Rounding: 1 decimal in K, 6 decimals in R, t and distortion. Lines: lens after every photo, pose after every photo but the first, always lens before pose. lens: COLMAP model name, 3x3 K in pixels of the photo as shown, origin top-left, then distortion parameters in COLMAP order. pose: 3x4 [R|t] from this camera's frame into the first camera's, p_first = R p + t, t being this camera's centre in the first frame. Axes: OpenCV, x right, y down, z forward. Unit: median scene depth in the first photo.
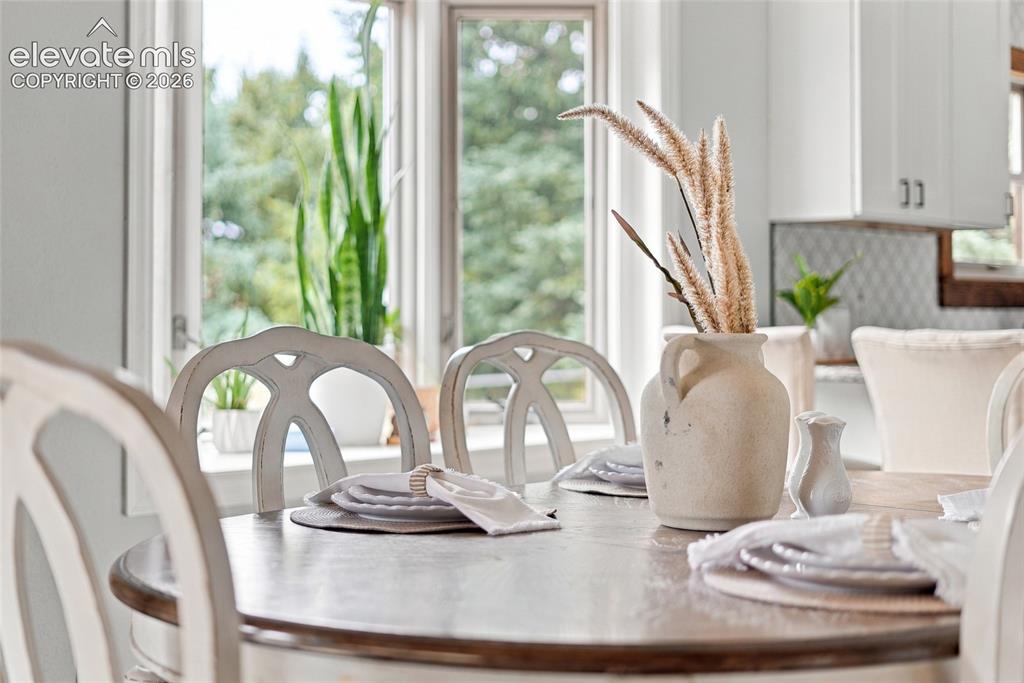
lens RADIAL K [[1530.4, 0, 512.0], [0, 1530.4, 341.5], [0, 0, 1]] dist [-0.010109, -0.020126]
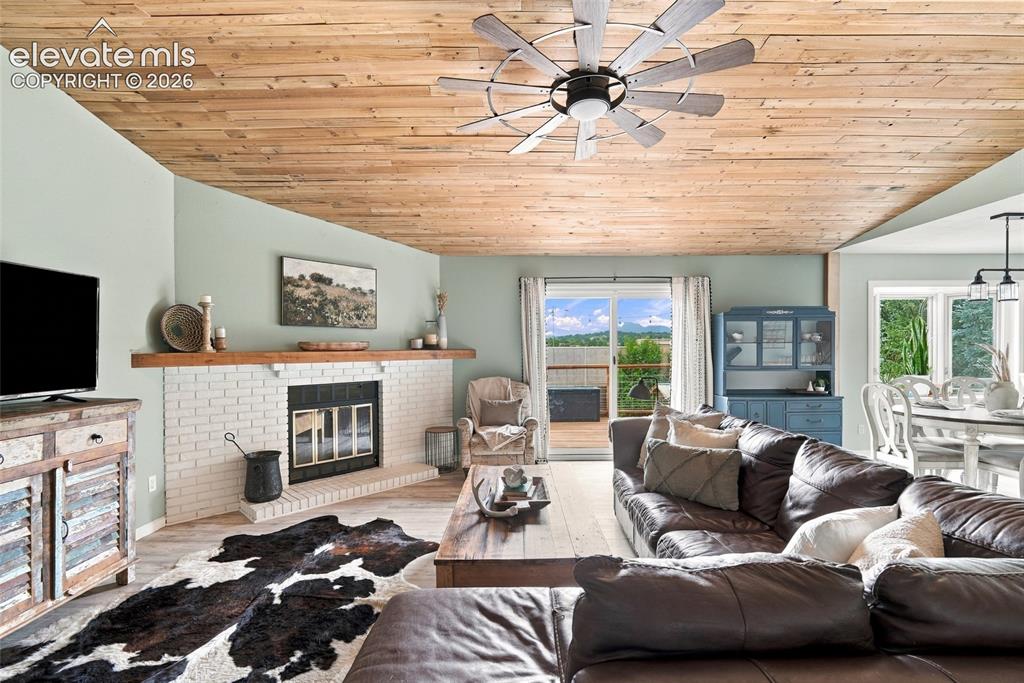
lens RADIAL K [[467.2, 0, 509.8], [0, 467.2, 350.9], [0, 0, 1]] dist [-0.001624, 0.000292]
pose [[0.687524, 0.000849, -0.726161, 0.118723], [-0.006653, 0.999965, -0.005130, -0.090225], [0.726131, 0.008358, 0.687505, -1.467838]]
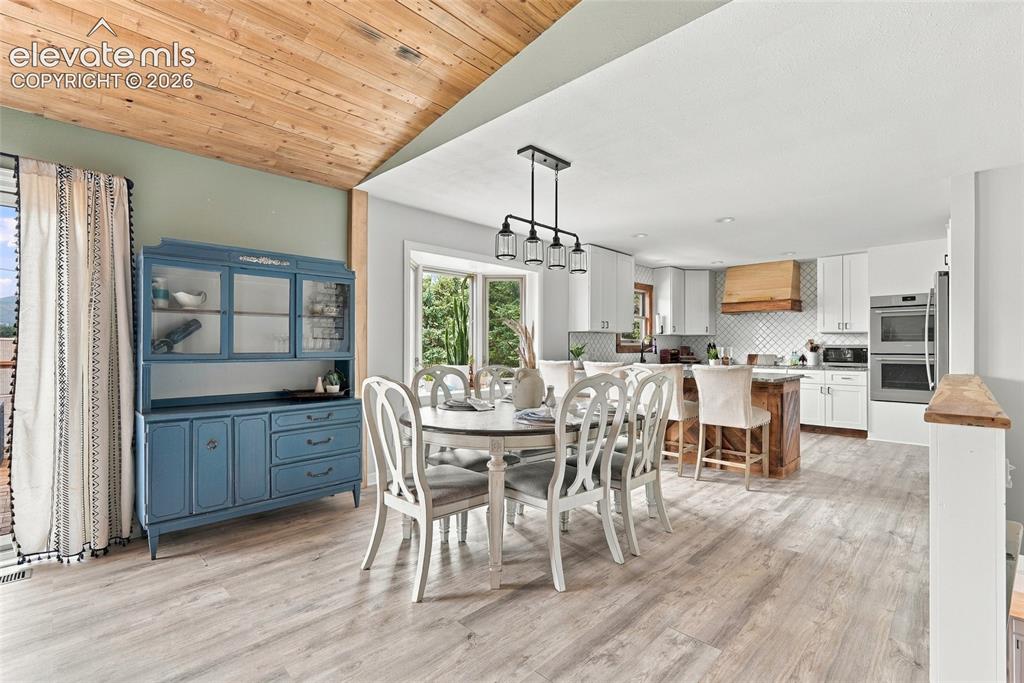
lens RADIAL K [[467.2, 0, 509.8], [0, 467.2, 350.9], [0, 0, 1]] dist [-0.001624, 0.000292]
pose [[0.999603, 0.000860, -0.028168, 0.103722], [-0.000971, 0.999992, -0.003910, -0.046191], [0.028164, 0.003936, 0.999596, -0.379823]]
